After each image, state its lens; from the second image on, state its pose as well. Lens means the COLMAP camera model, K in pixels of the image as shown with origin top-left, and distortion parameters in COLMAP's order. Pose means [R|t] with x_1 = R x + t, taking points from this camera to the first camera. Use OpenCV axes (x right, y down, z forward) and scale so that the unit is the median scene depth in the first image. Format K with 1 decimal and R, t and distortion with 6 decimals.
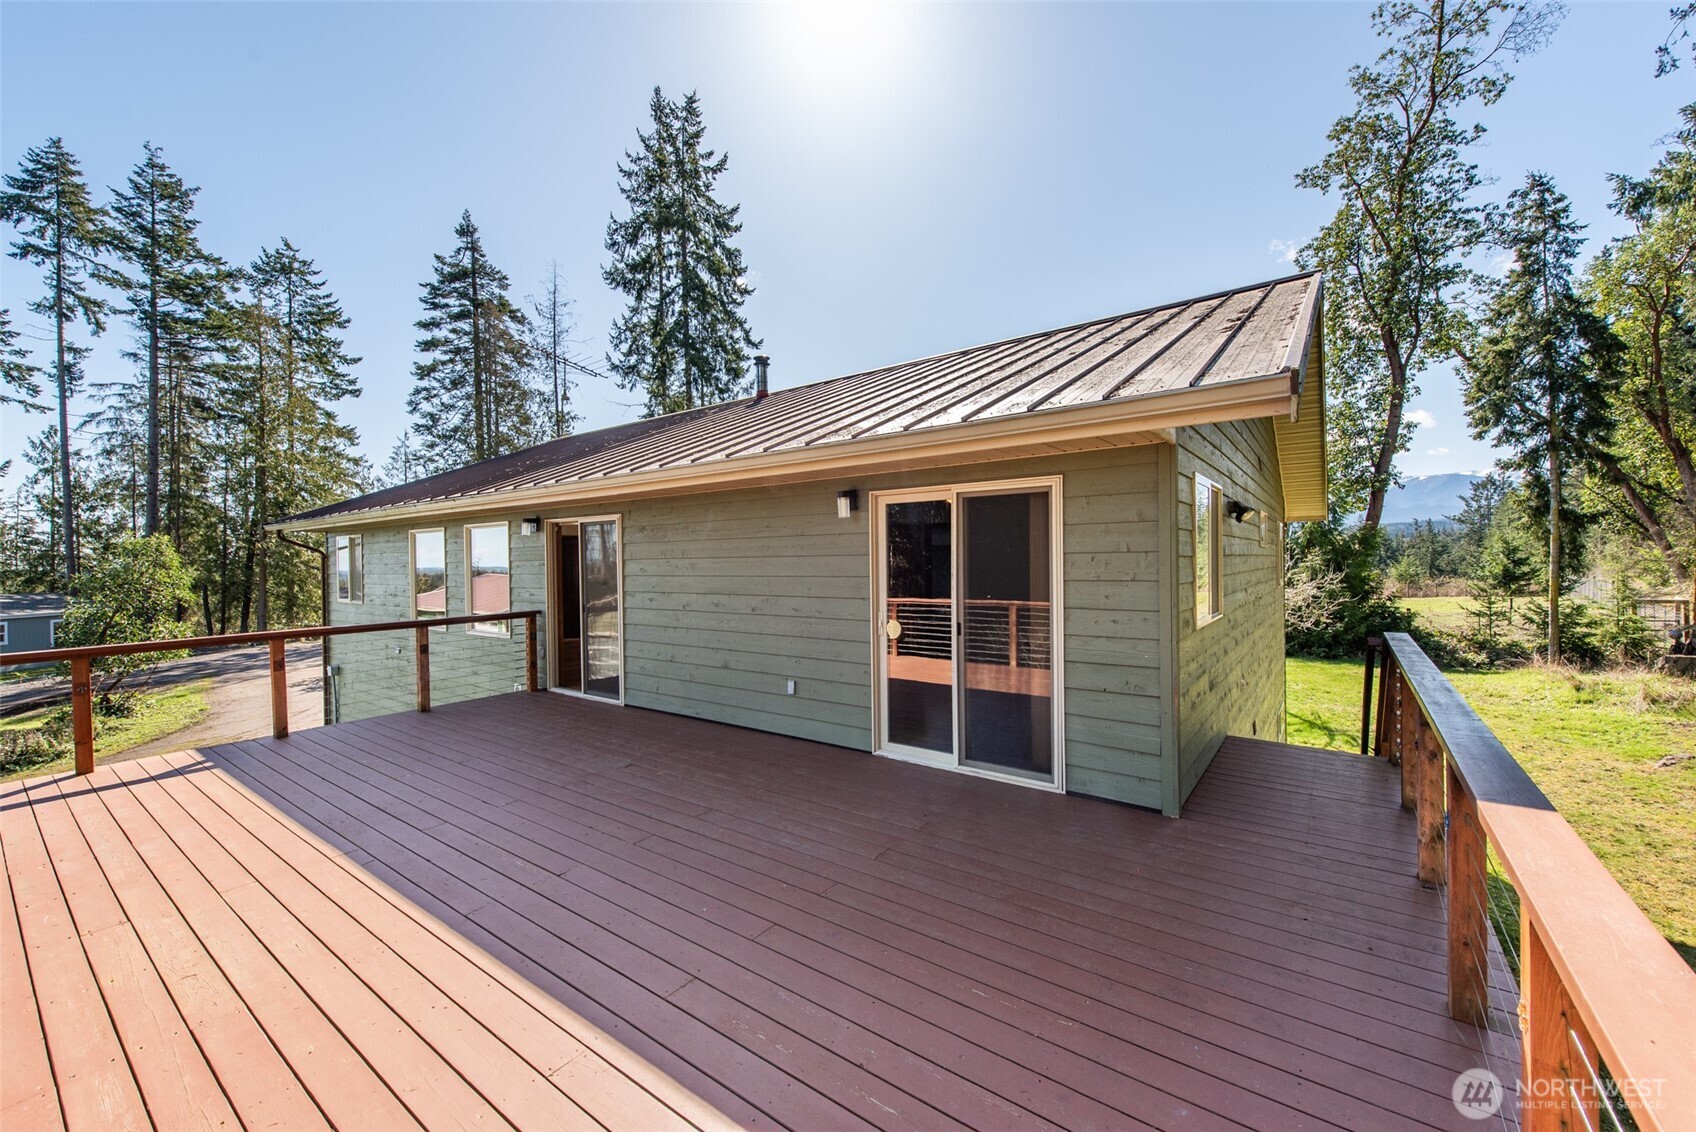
lens RADIAL K [[674.5, 0, 849.0], [0, 674.5, 570.8], [0, 0, 1]] dist [0.008388, -0.000080]
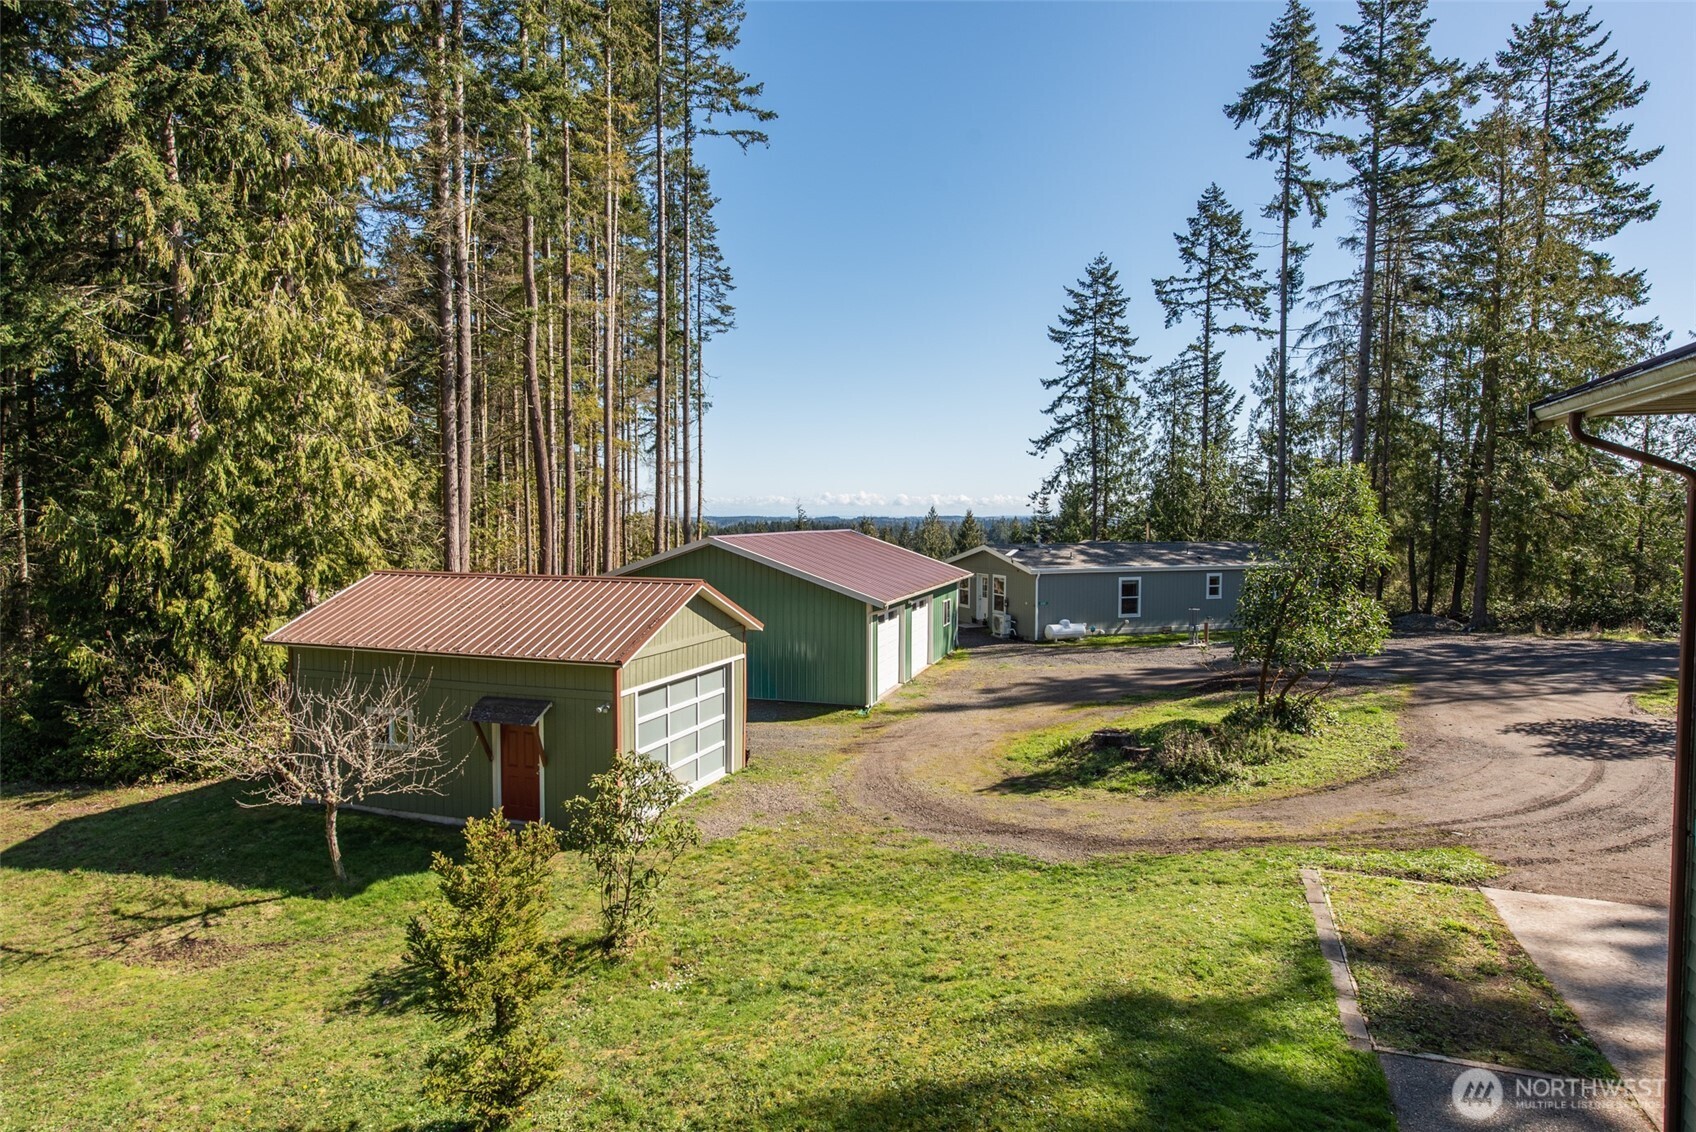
lens RADIAL K [[961.2, 0, 845.7], [0, 961.2, 568.7], [0, 0, 1]] dist [0.016629, -0.007583]
pose [[0.276744, 0.063280, -0.958858, -0.127303], [-0.014455, 0.997991, 0.061691, -0.000819], [0.960835, -0.003212, 0.277103, 0.137163]]
